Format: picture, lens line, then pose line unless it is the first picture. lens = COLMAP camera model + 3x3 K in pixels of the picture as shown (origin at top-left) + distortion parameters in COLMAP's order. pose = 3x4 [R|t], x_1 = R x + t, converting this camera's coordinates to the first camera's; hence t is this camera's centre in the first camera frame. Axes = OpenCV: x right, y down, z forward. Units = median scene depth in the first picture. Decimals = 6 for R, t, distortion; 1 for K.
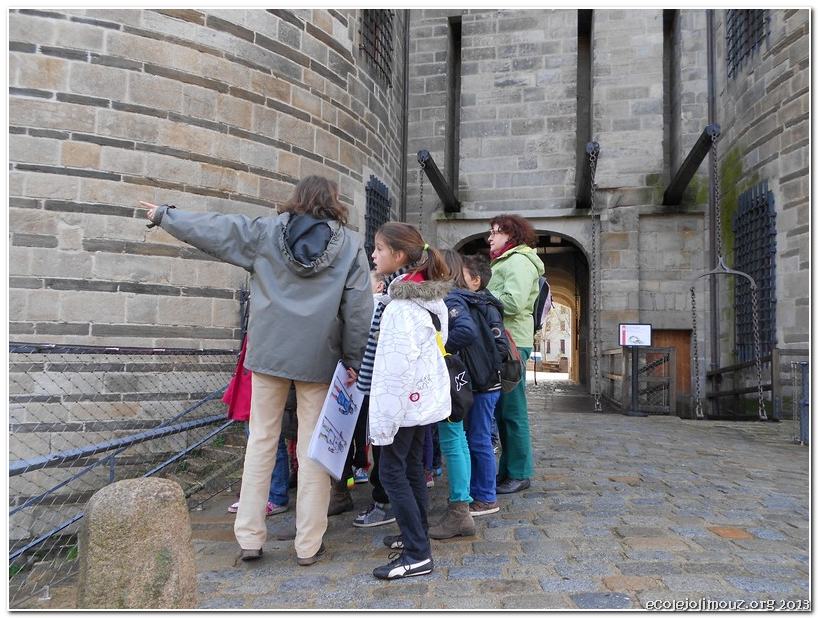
lens RADIAL K [[615.1, 0, 409.0], [0, 615.1, 309.0], [0, 0, 1]] dist [-0.001114, -0.004572]
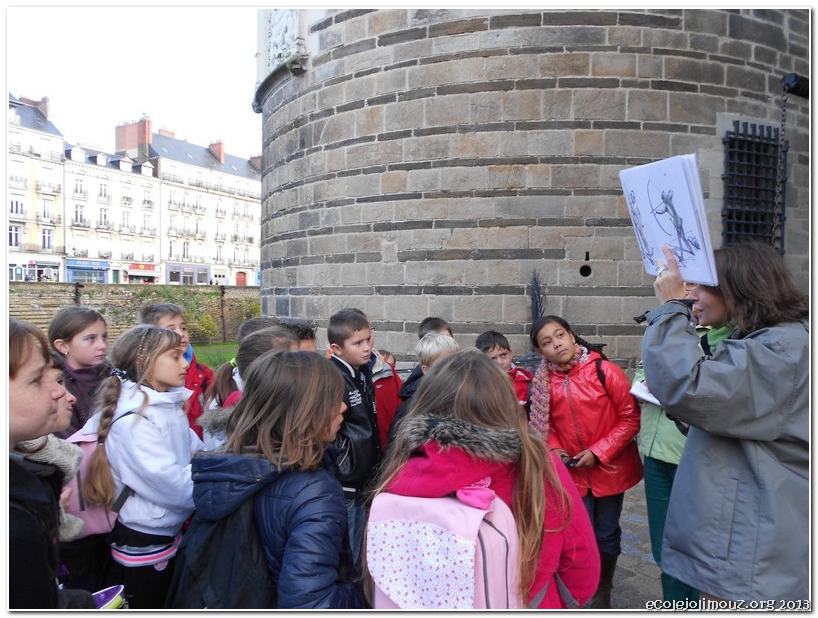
lens RADIAL K [[627.3, 0, 409.0], [0, 627.3, 309.0], [0, 0, 1]] dist [0.005348, 0.002412]
pose [[0.638658, 0.002169, -0.769488, 0.416291], [0.057891, 0.997027, 0.050859, -0.059955], [0.767310, -0.077028, 0.636633, 0.206592]]
